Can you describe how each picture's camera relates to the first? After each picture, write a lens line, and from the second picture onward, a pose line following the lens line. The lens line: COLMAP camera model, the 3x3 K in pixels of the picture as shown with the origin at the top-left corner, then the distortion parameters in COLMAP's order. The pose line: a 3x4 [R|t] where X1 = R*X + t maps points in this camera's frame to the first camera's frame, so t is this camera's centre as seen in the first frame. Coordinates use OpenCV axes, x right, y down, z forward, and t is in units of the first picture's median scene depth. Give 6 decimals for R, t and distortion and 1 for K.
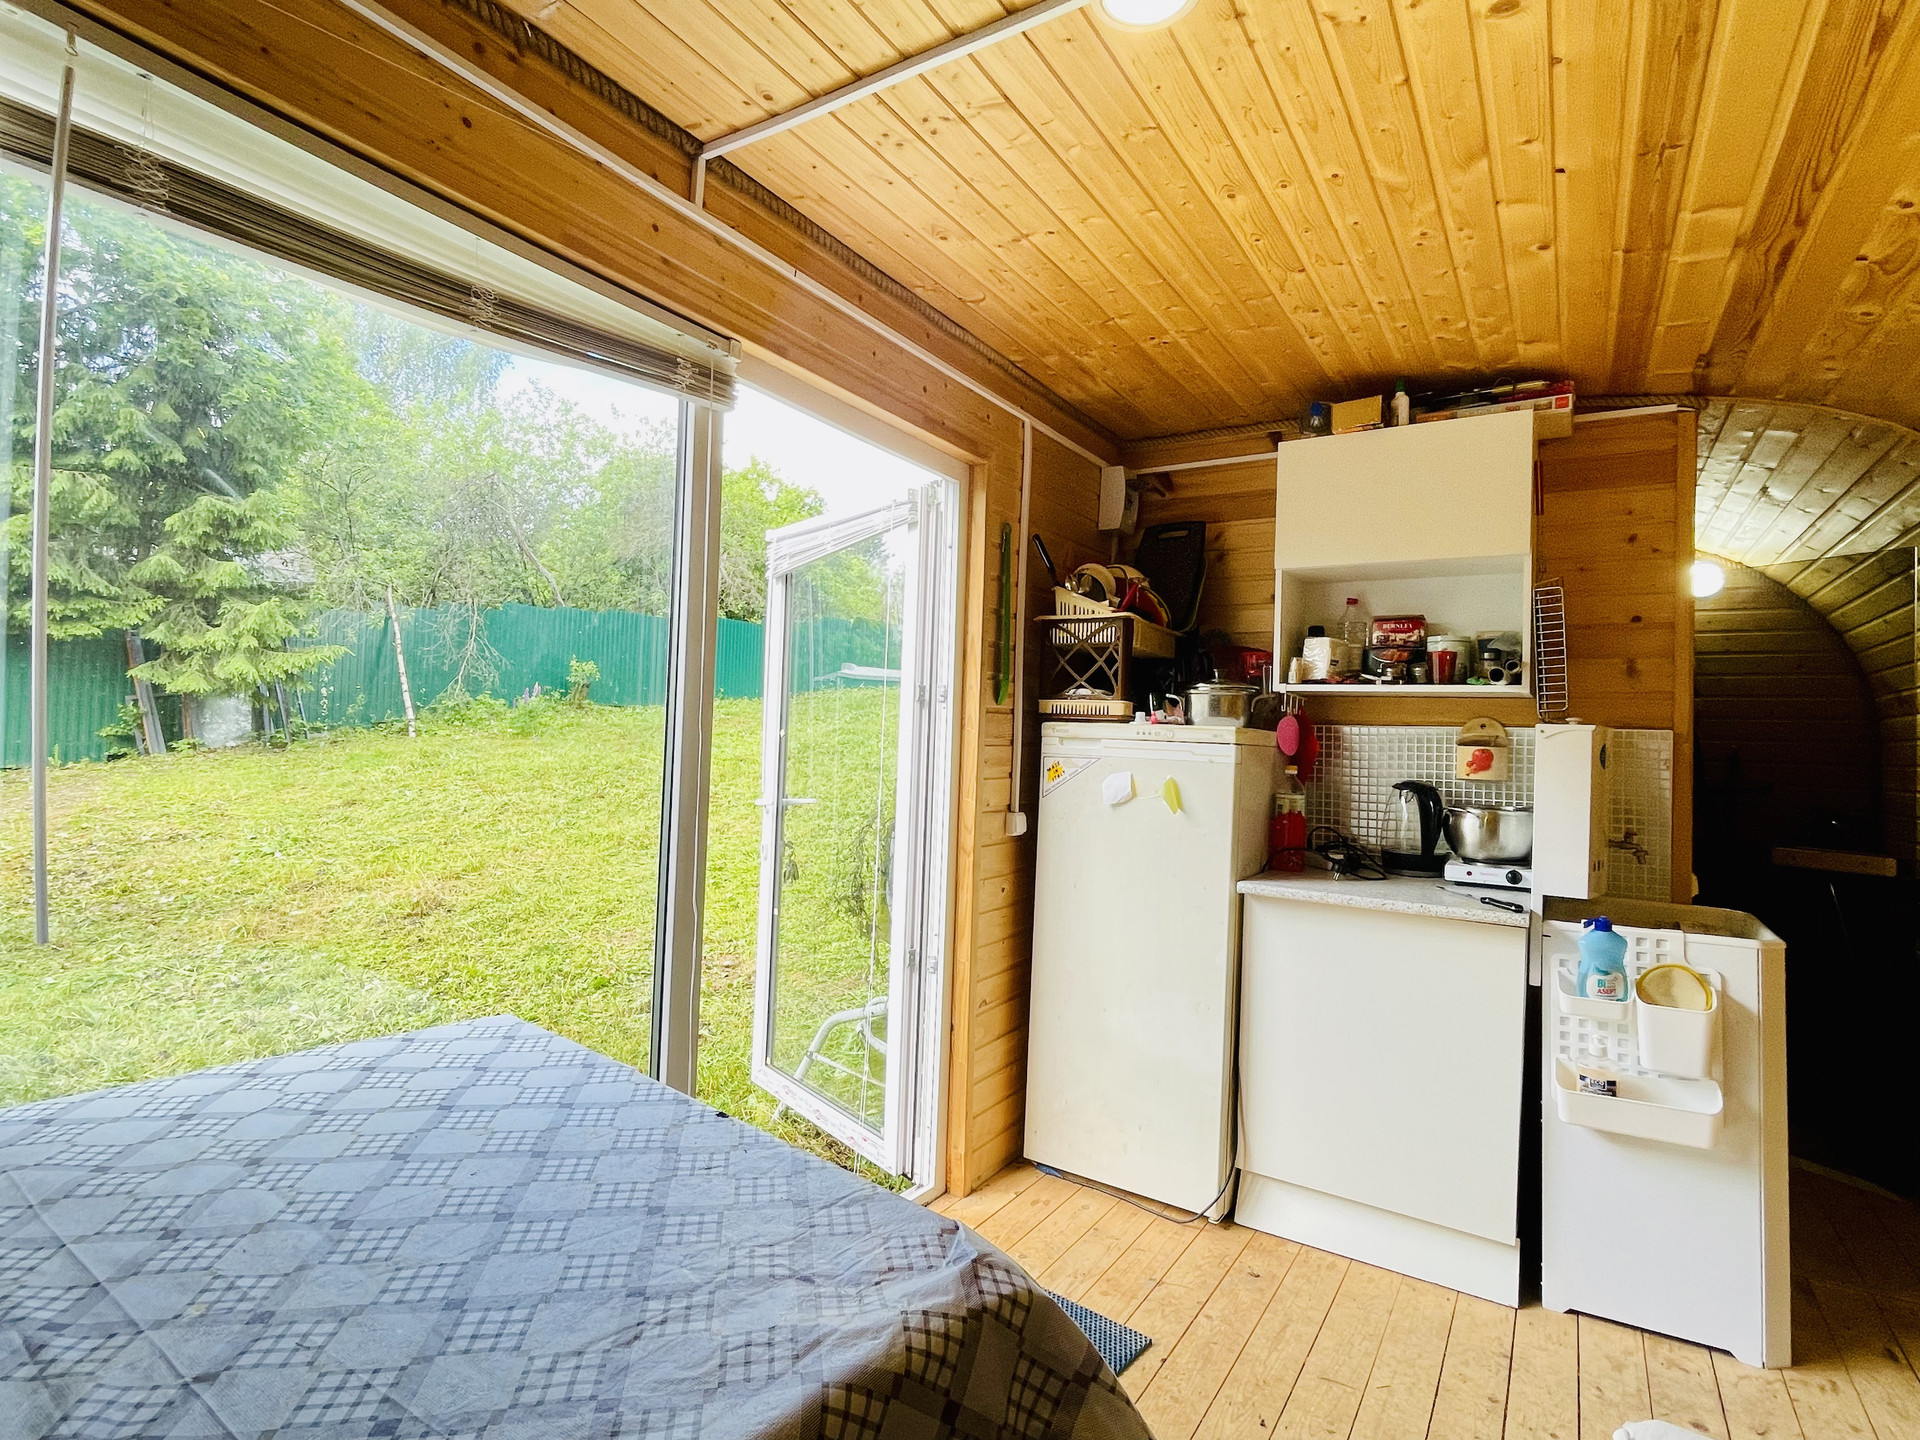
lens RADIAL K [[948.9, 0, 960.0], [0, 948.9, 720.0], [0, 0, 1]] dist [-0.015593, -0.001063]
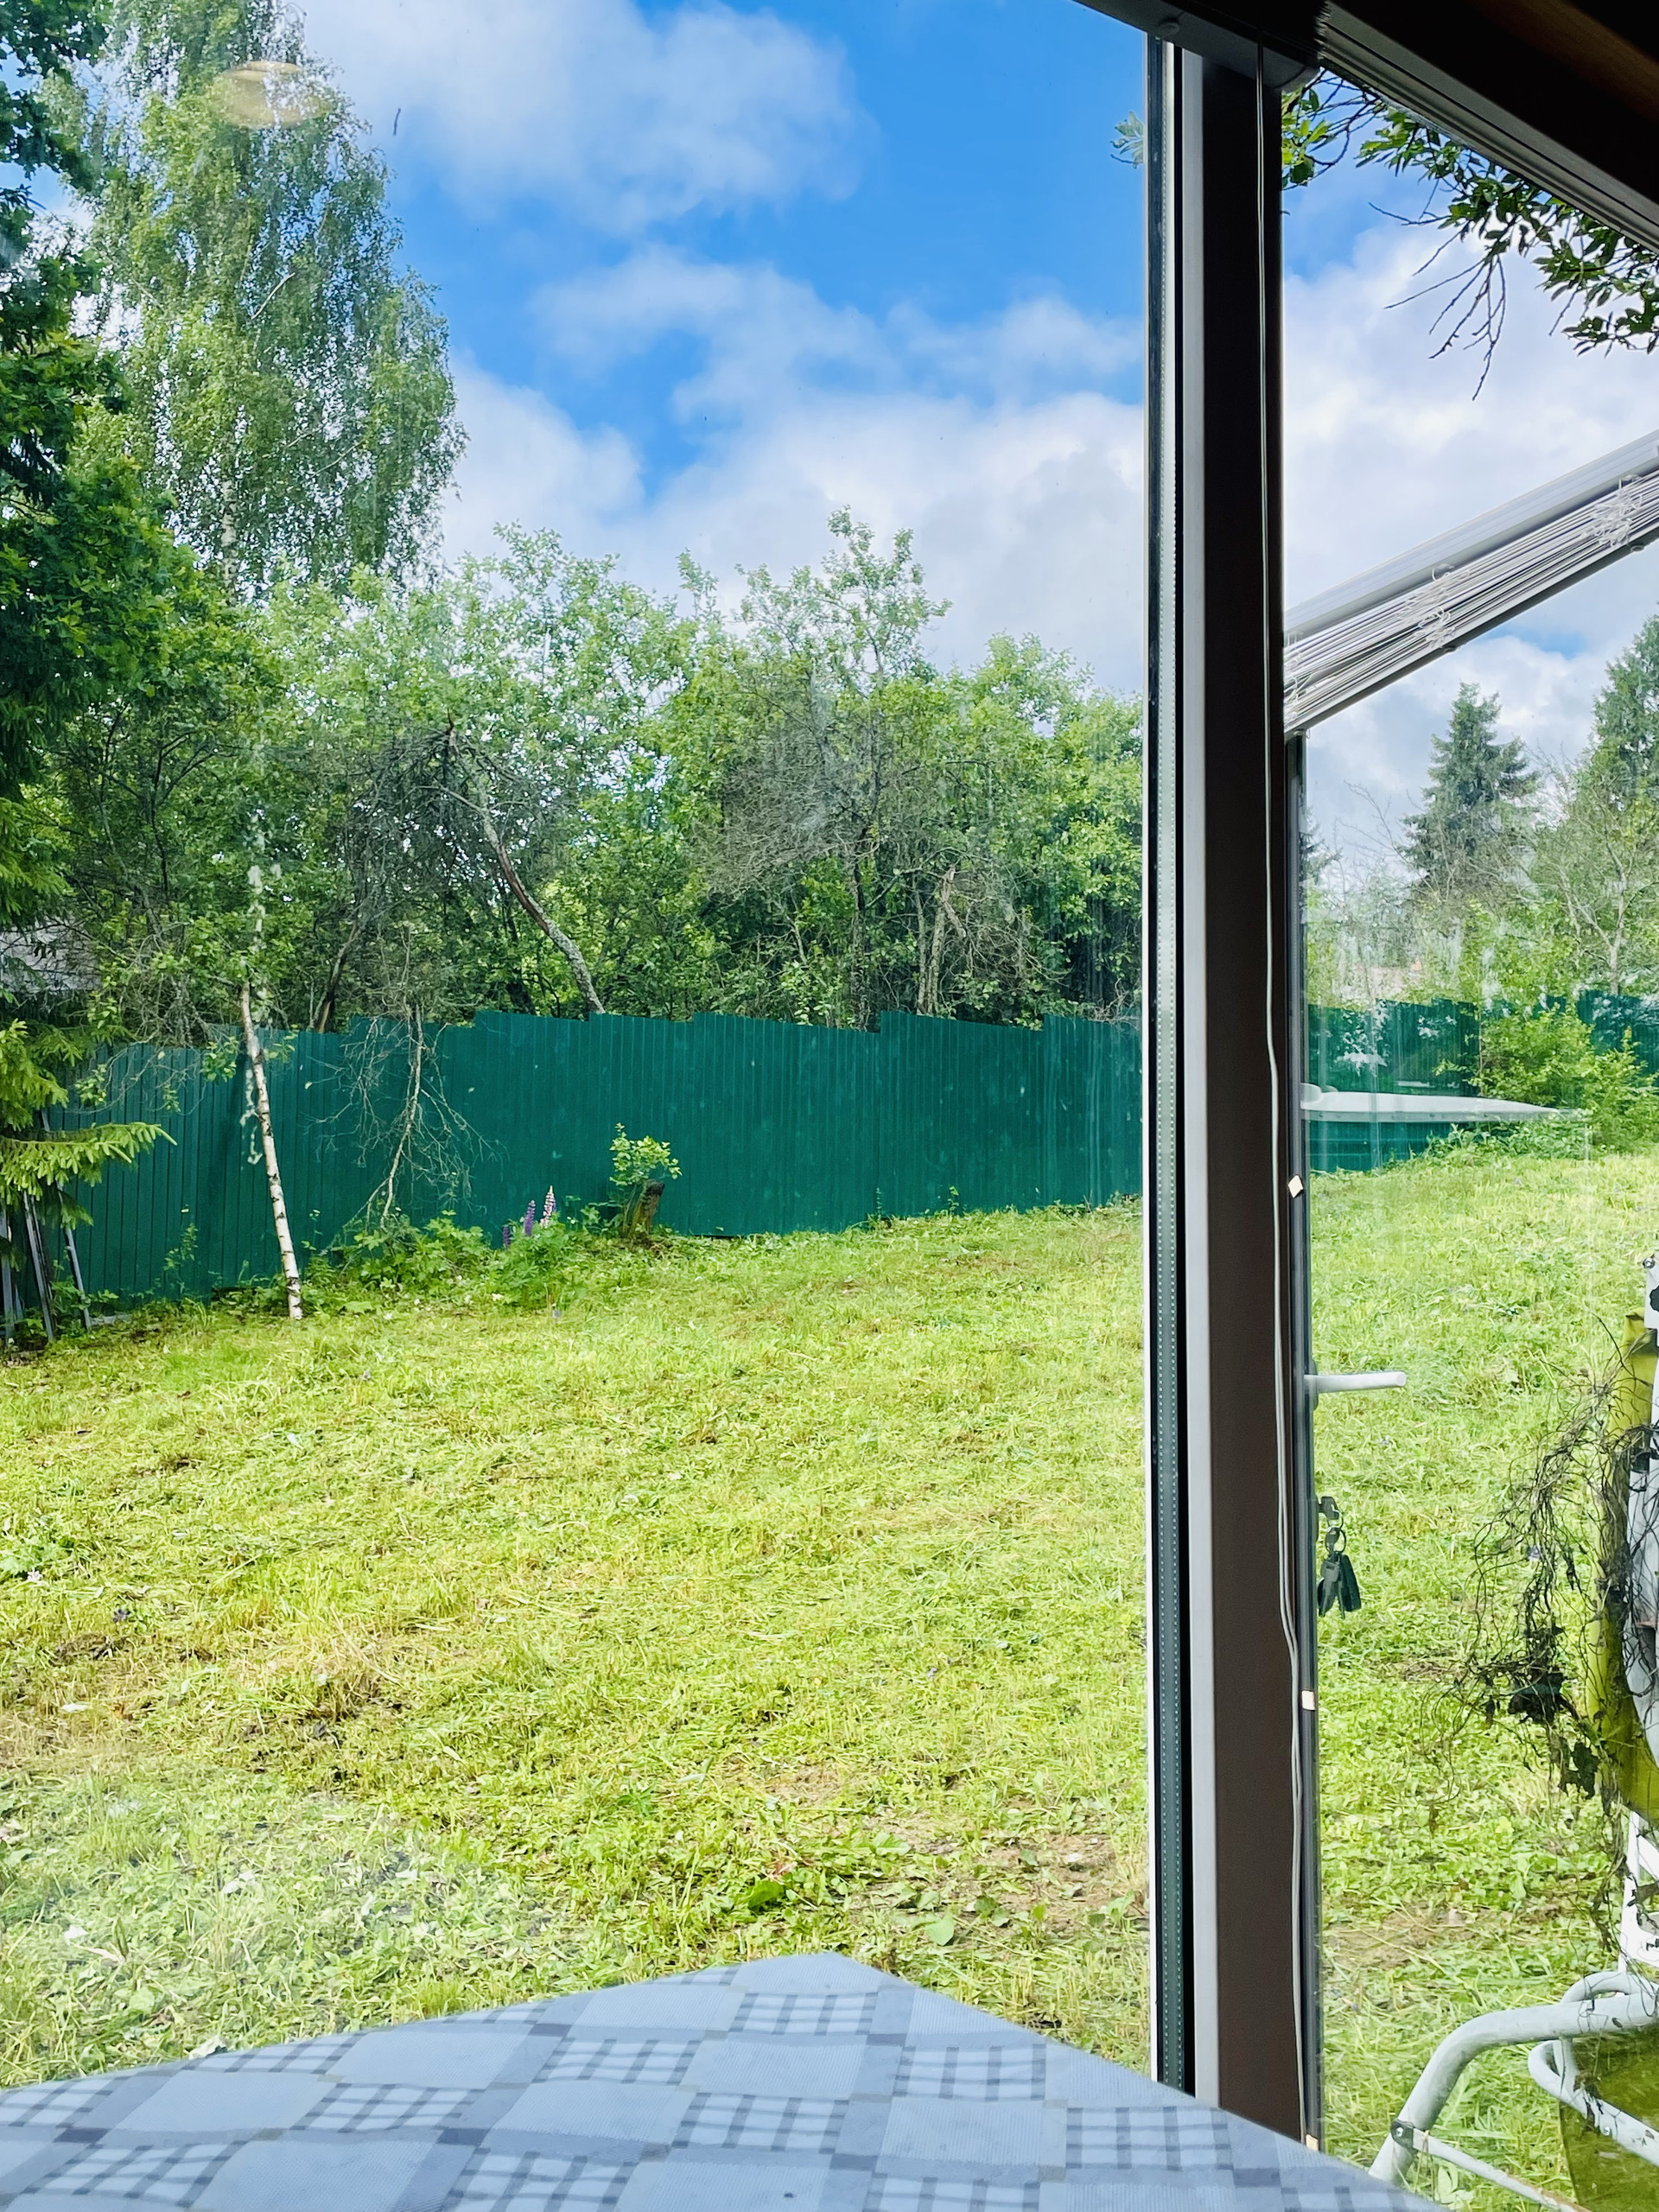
lens RADIAL K [[2285.6, 0, 829.5], [0, 2285.6, 1106.0], [0, 0, 1]] dist [0.144898, -0.238854]
pose [[0.957105, -0.051230, -0.285176, -0.032857], [0.030573, 0.996606, -0.076427, 0.013405], [0.288123, 0.064430, 0.955423, 0.036167]]
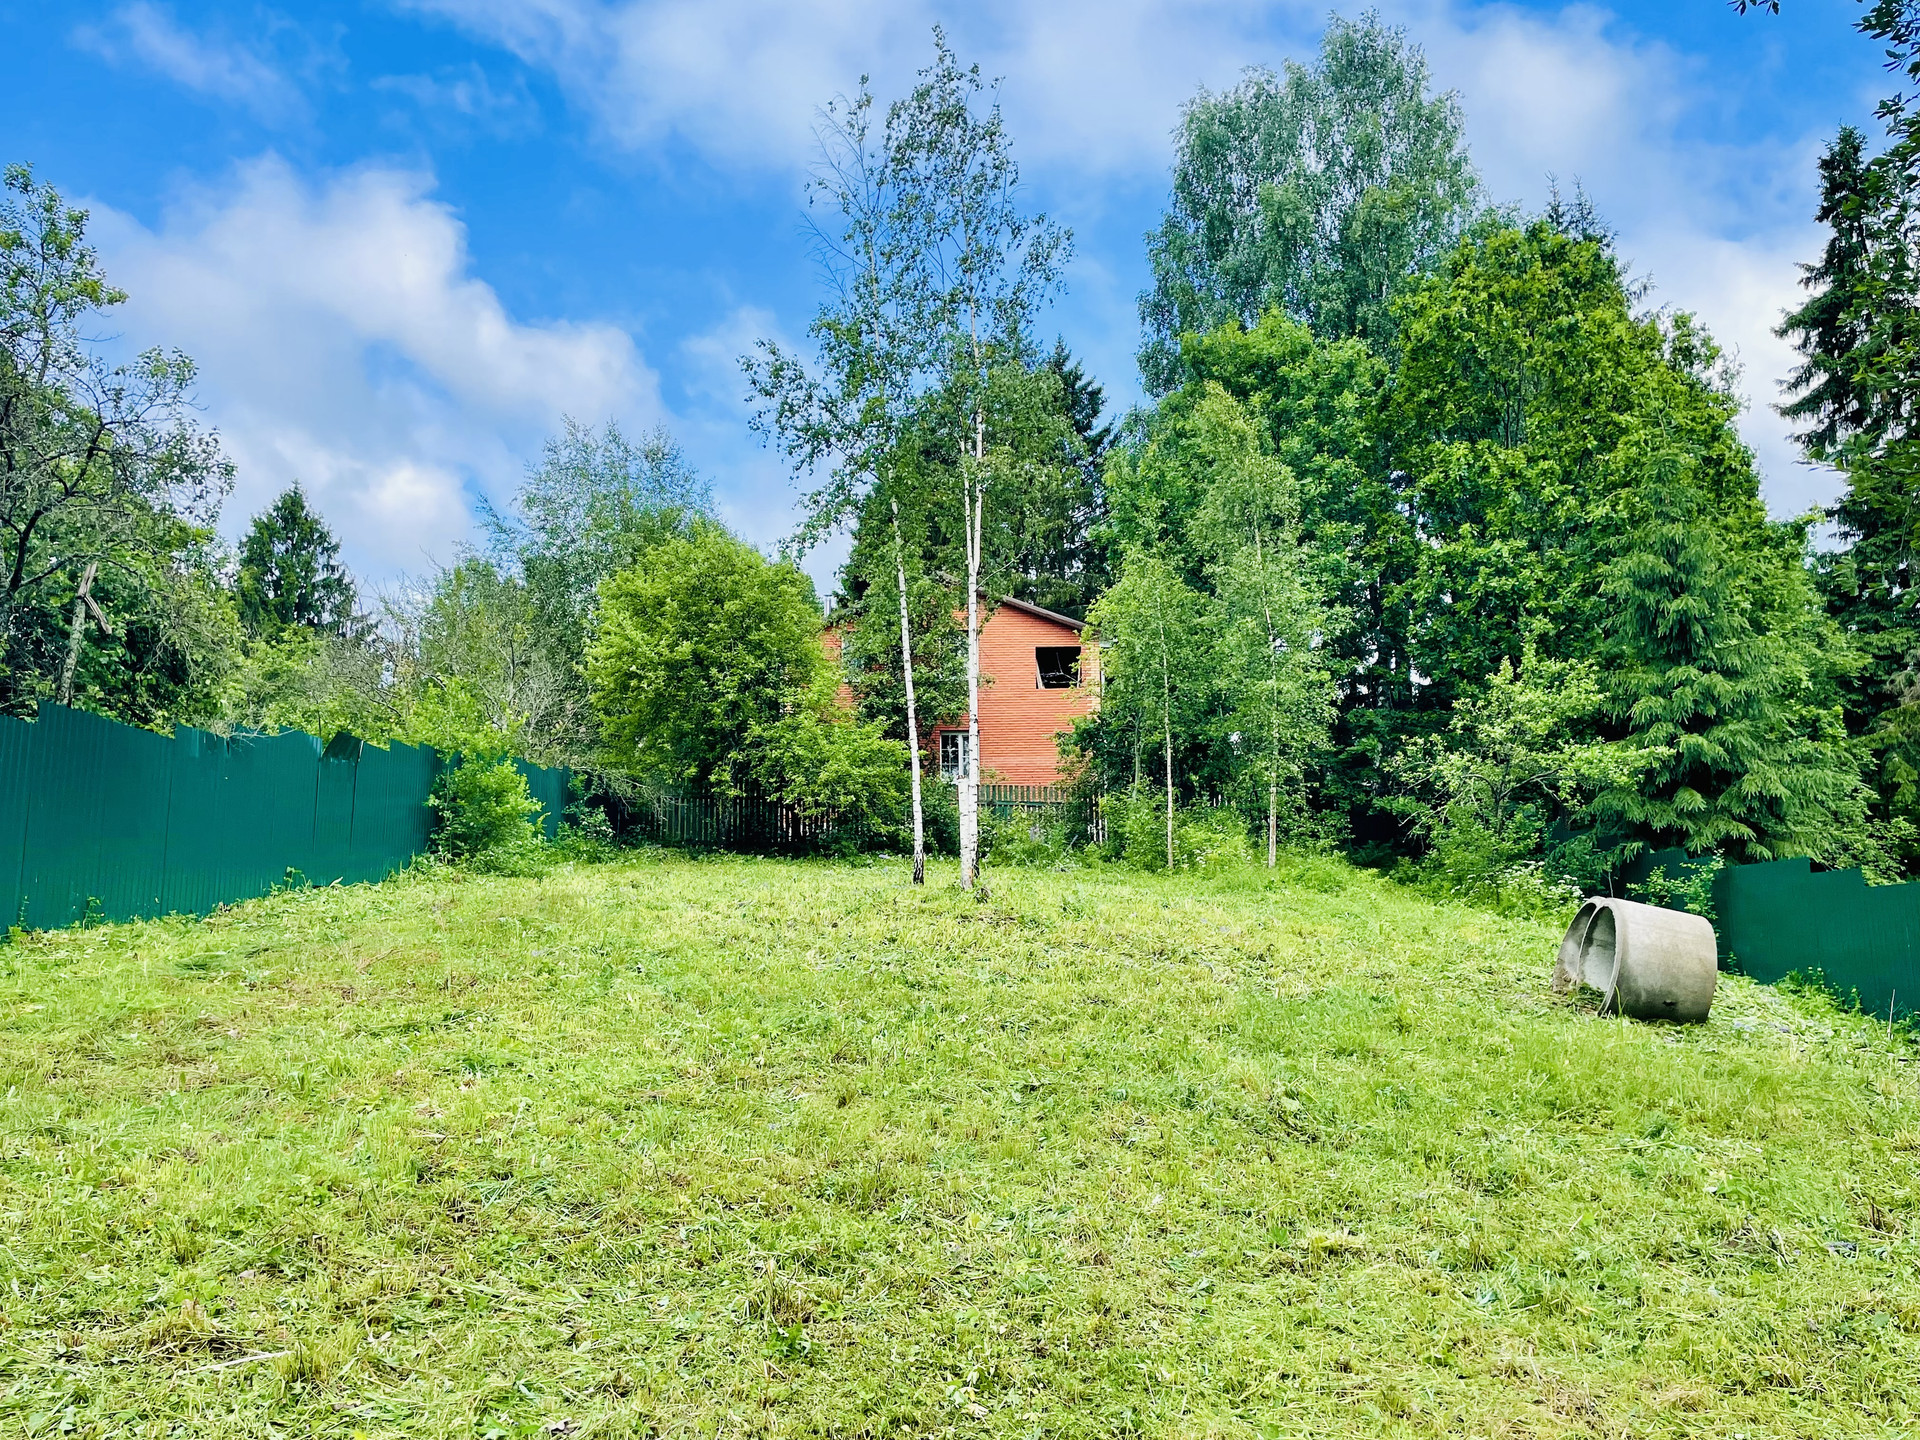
lens RADIAL K [[1469.6, 0, 960.0], [0, 1469.6, 720.0], [0, 0, 1]] dist [-0.007652, -0.002510]
pose [[0.824384, 0.042313, 0.564447, -0.500279], [0.035158, 0.991449, -0.125671, -0.025130], [-0.564938, 0.123446, 0.815847, 0.492681]]
